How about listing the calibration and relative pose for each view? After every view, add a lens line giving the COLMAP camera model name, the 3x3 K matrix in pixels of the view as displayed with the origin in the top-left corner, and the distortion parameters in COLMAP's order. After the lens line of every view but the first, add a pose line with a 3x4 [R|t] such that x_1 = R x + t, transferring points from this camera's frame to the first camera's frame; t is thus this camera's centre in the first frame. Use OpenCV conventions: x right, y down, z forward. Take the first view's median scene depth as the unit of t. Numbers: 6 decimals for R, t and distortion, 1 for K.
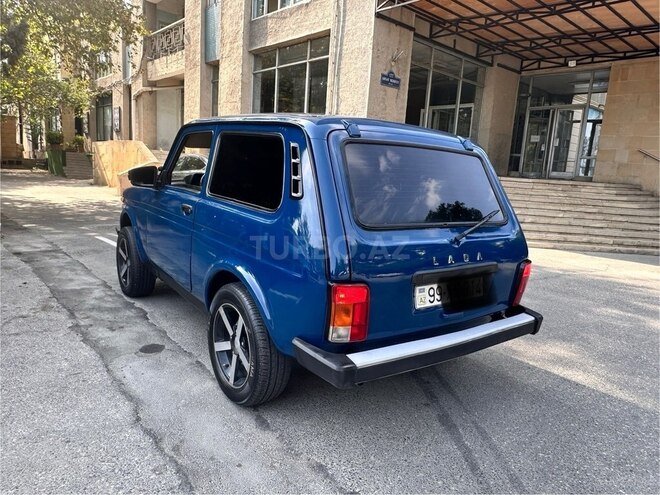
lens RADIAL K [[464.0, 0, 321.8], [0, 464.0, 250.0], [0, 0, 1]] dist [-0.004355, -0.000735]
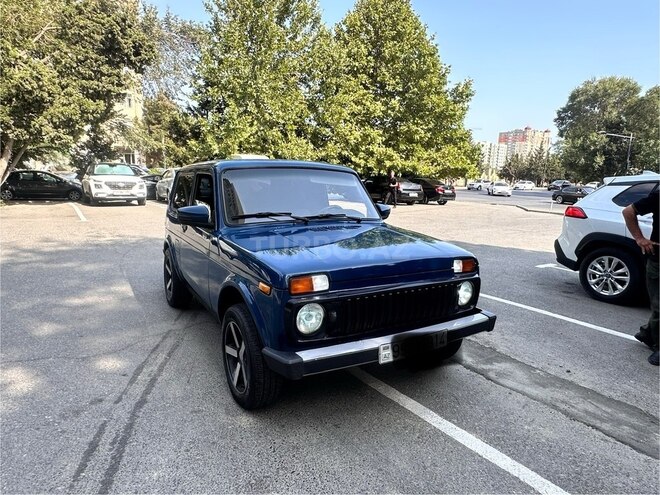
lens RADIAL K [[414.3, 0, 333.7], [0, 414.3, 248.3], [0, 0, 1]] dist [-0.000831, 0.000315]
pose [[-0.992527, -0.105851, 0.060718, -0.261342], [-0.078544, 0.934946, 0.345987, -0.366429], [-0.093391, 0.338632, -0.936273, 1.718804]]
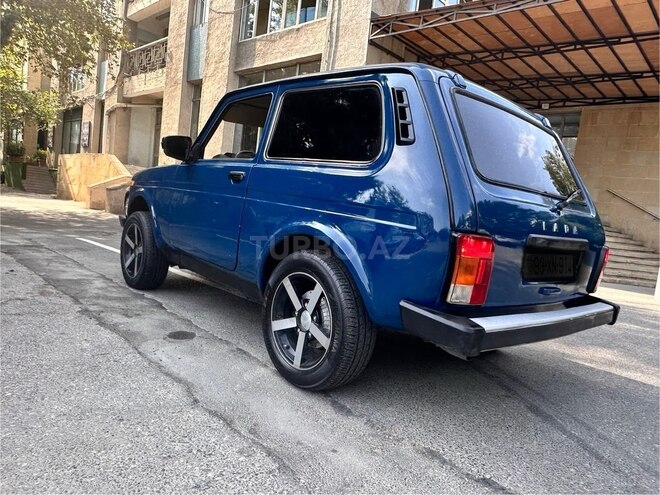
lens RADIAL K [[464.0, 0, 321.8], [0, 464.0, 250.0], [0, 0, 1]] dist [-0.004355, -0.000735]
pose [[0.995266, 0.045900, 0.085667, -0.135367], [-0.039364, 0.996293, -0.076489, 0.079826], [-0.088860, 0.072754, 0.993383, 0.069793]]
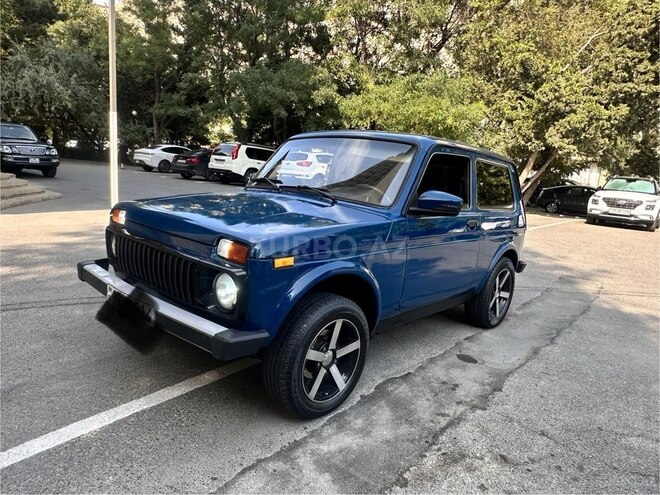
lens RADIAL K [[465.6, 0, 330.0], [0, 465.6, 247.5], [0, 0, 1]] dist [-0.003697, -0.001588]
pose [[-0.206646, -0.251840, 0.945449, -0.923859], [0.076282, 0.959218, 0.272181, -0.260601], [-0.975438, 0.128366, -0.179007, 1.080104]]
